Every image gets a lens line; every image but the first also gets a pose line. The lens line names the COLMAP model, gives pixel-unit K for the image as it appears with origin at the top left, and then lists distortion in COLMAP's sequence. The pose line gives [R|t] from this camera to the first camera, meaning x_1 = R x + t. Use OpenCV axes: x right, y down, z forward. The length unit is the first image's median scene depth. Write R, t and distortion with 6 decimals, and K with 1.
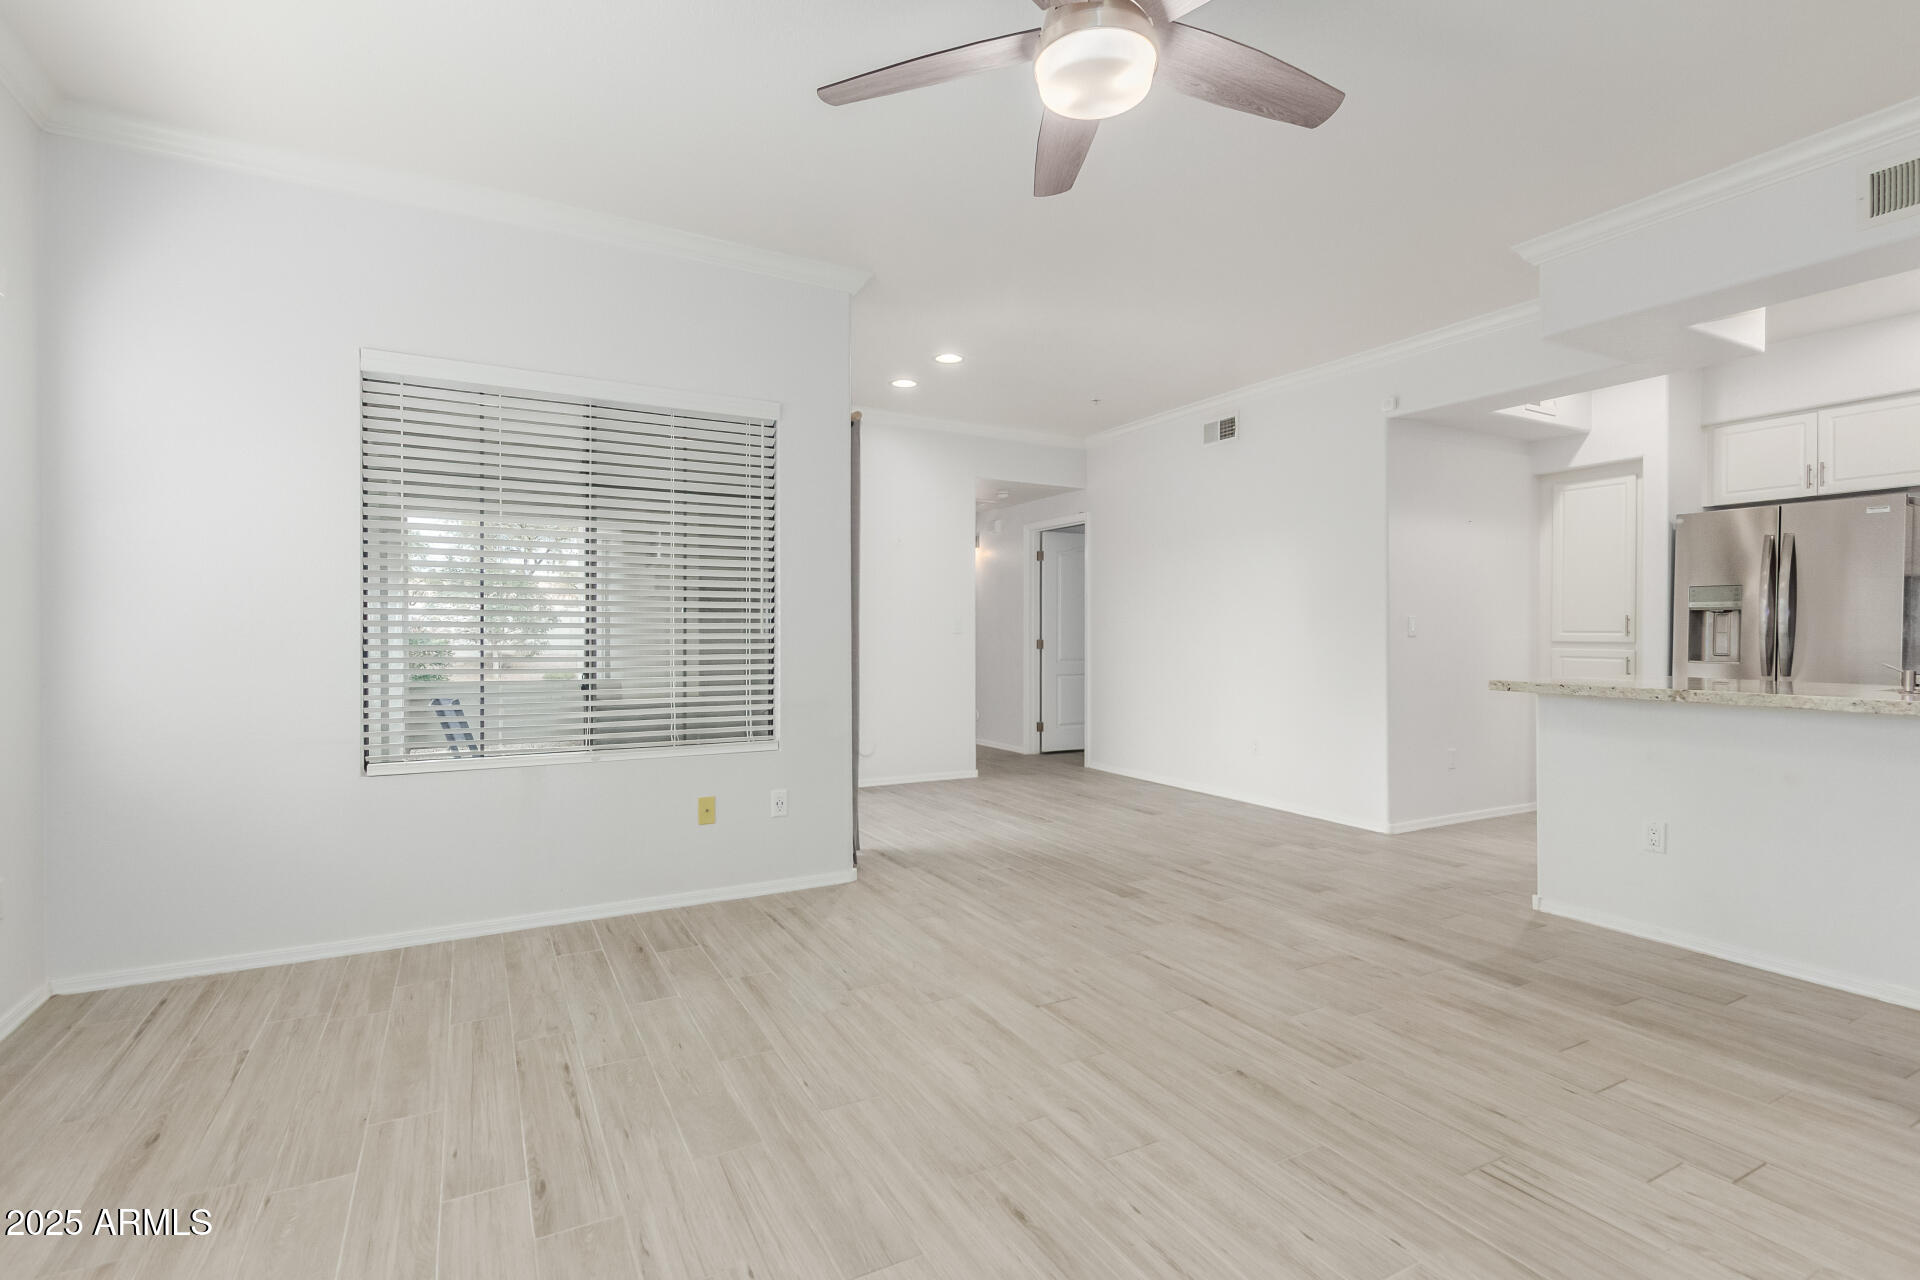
lens RADIAL K [[896.1, 0, 963.9], [0, 896.1, 635.2], [0, 0, 1]] dist [0.014403, -0.007707]
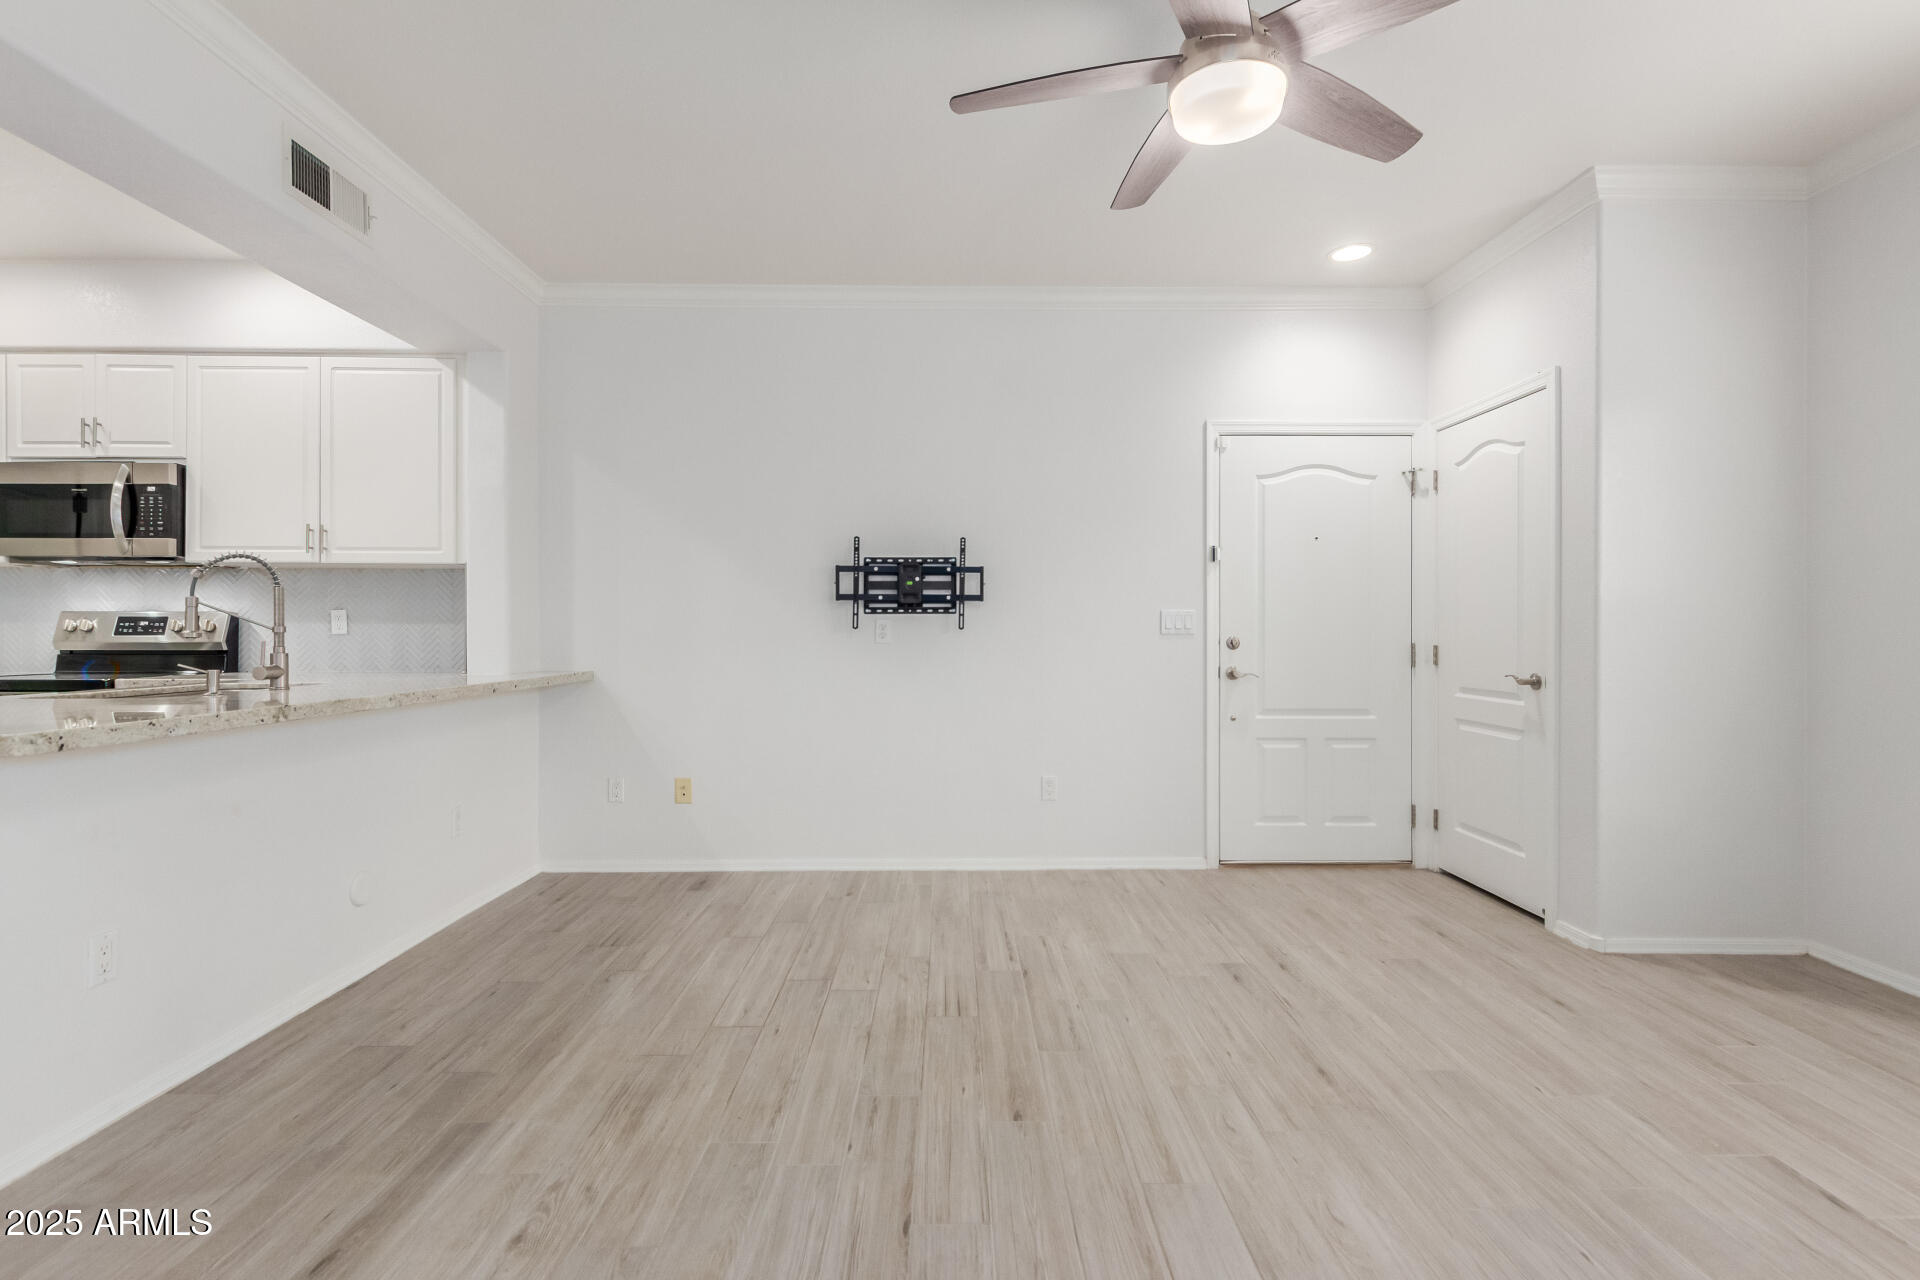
lens RADIAL K [[896.1, 0, 967.1], [0, 896.1, 634.1], [0, 0, 1]] dist [0.014403, -0.007707]
pose [[-0.884986, -0.003953, 0.465601, -0.050562], [-0.000354, 0.999969, 0.007817, -0.005890], [-0.465618, 0.006753, -0.884960, 1.338281]]
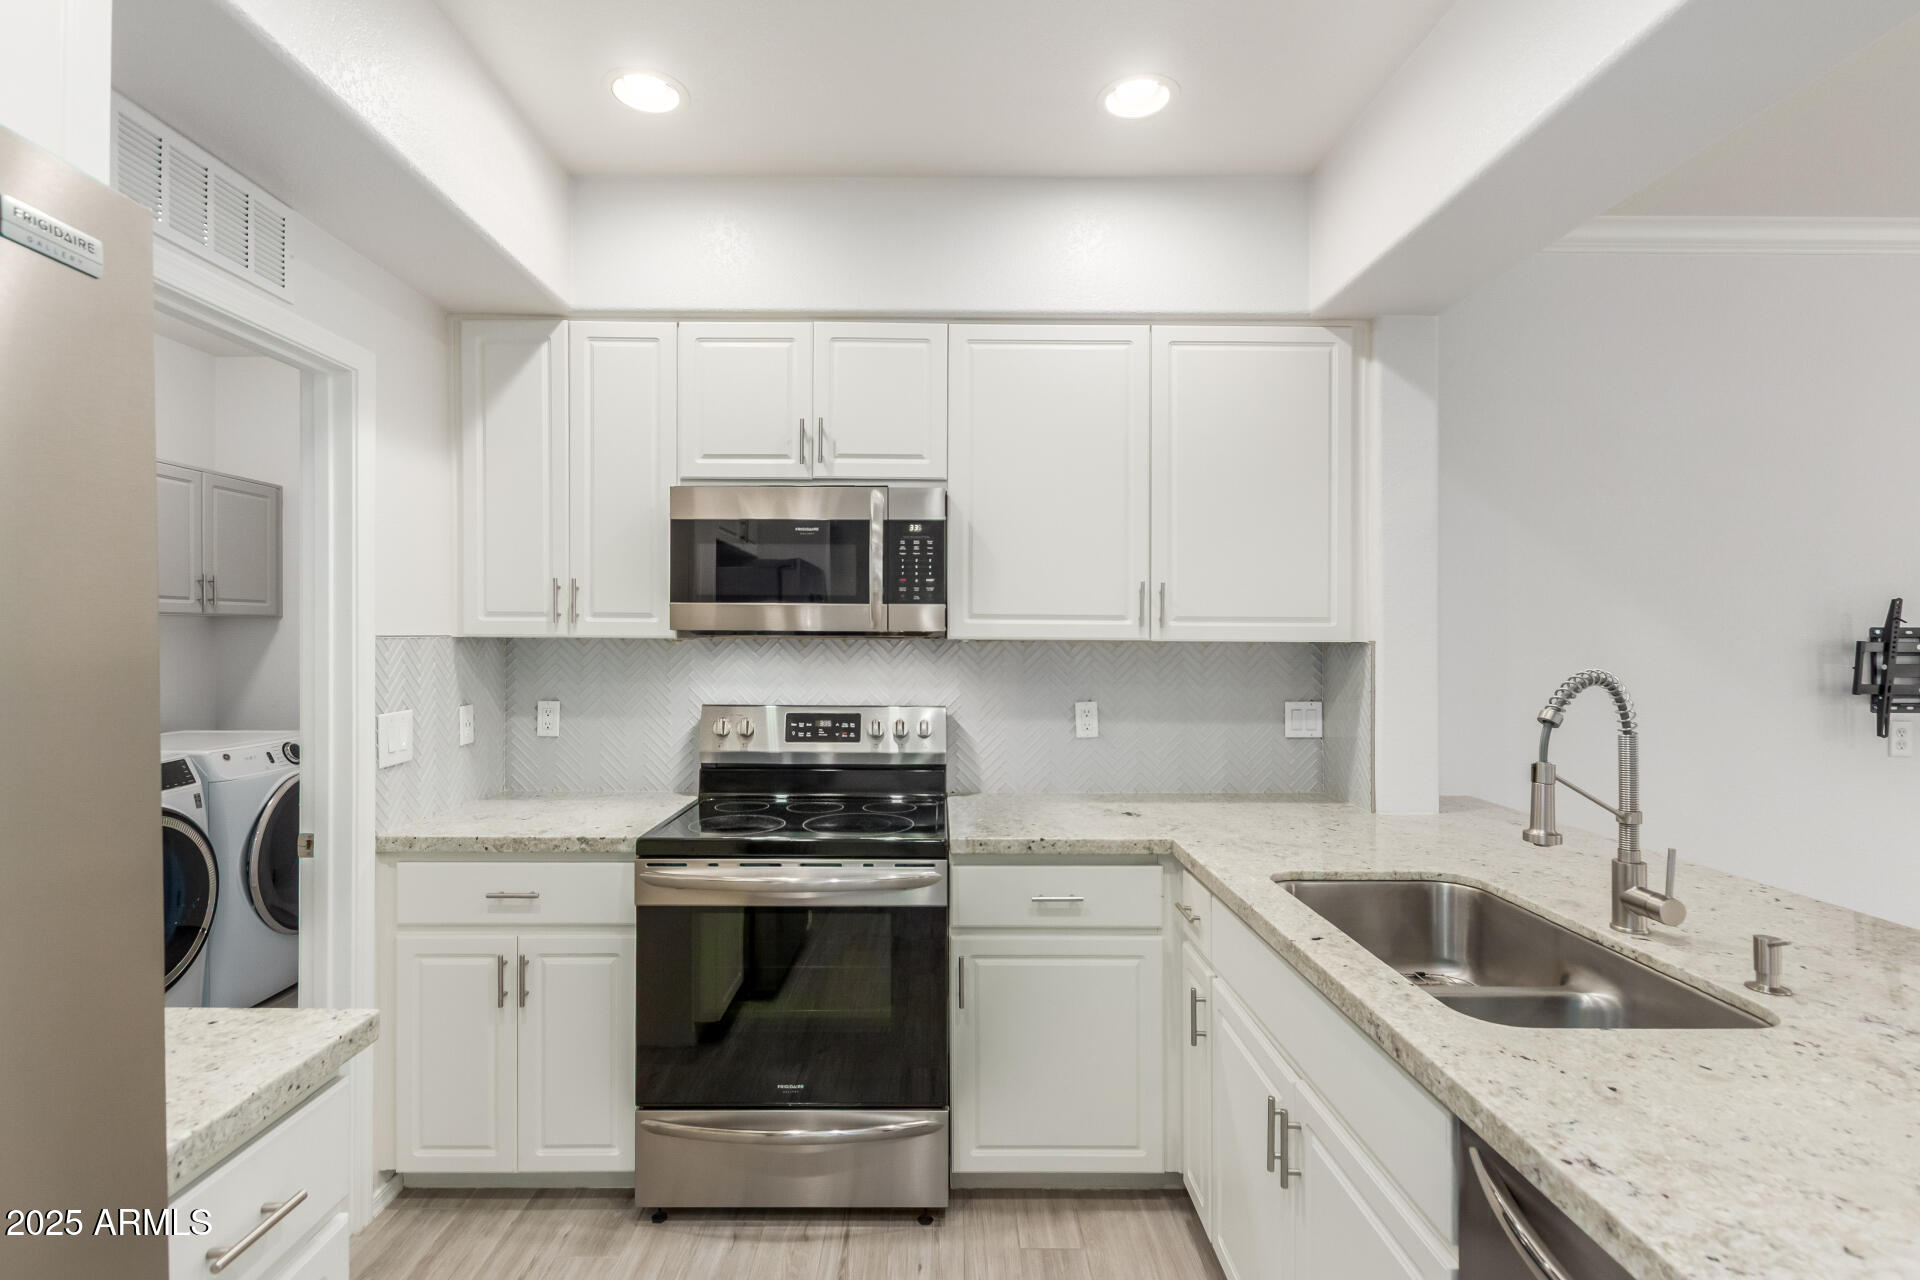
lens RADIAL K [[896.1, 0, 935.5], [0, 896.1, 641.5], [0, 0, 1]] dist [0.014403, -0.007707]
pose [[-0.877307, -0.007134, 0.479877, 1.098555], [-0.003766, 0.999961, 0.007980, -0.098843], [-0.479916, 0.005194, -0.877299, 1.455850]]
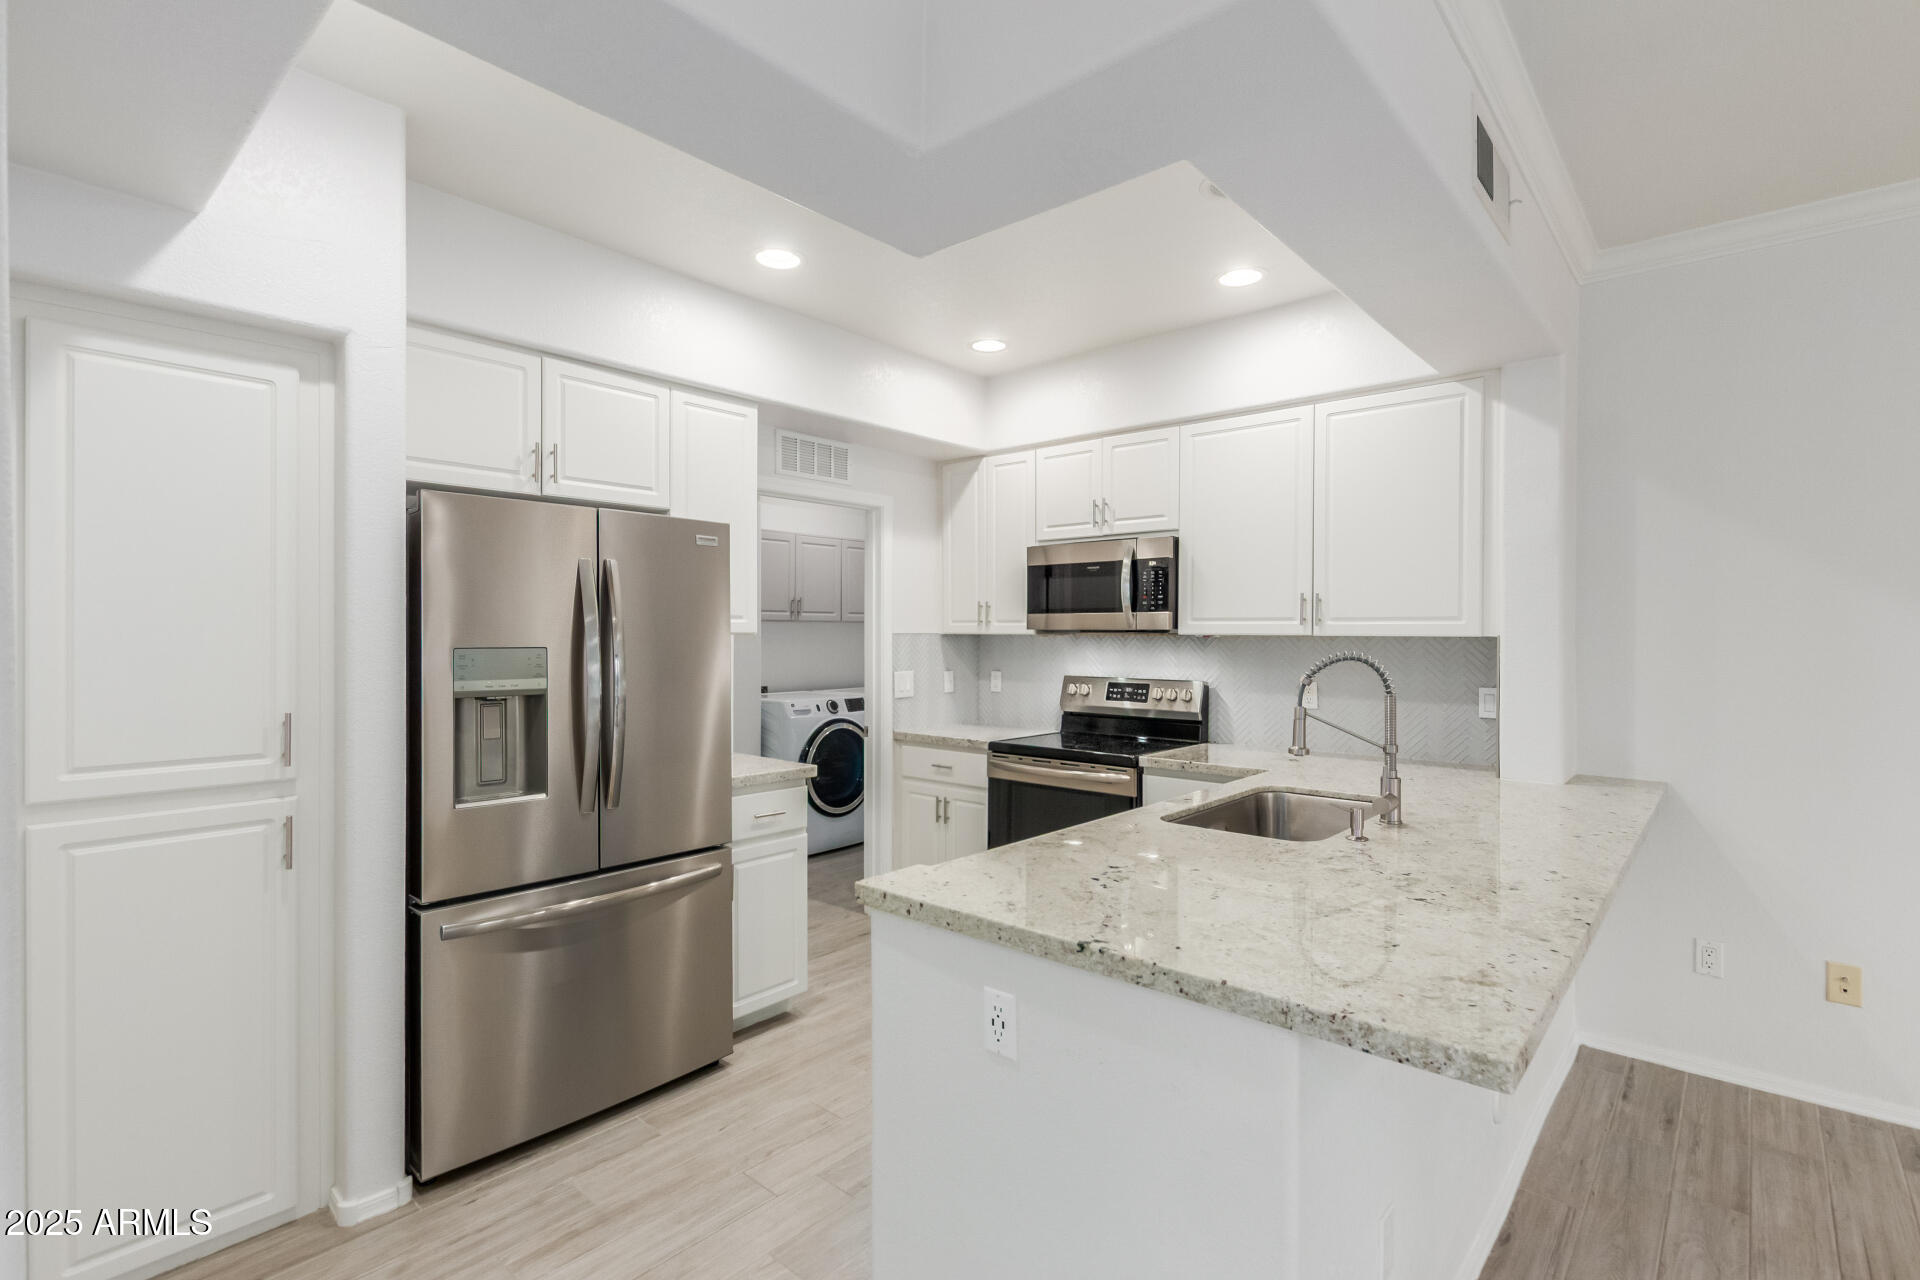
lens RADIAL K [[896.1, 0, 966.4], [0, 896.1, 638.4], [0, 0, 1]] dist [0.014403, -0.007707]
pose [[-0.344539, -0.006871, 0.938747, 0.427683], [0.000862, 0.999970, 0.007636, -0.099184], [-0.938772, 0.003441, -0.344523, 1.433971]]
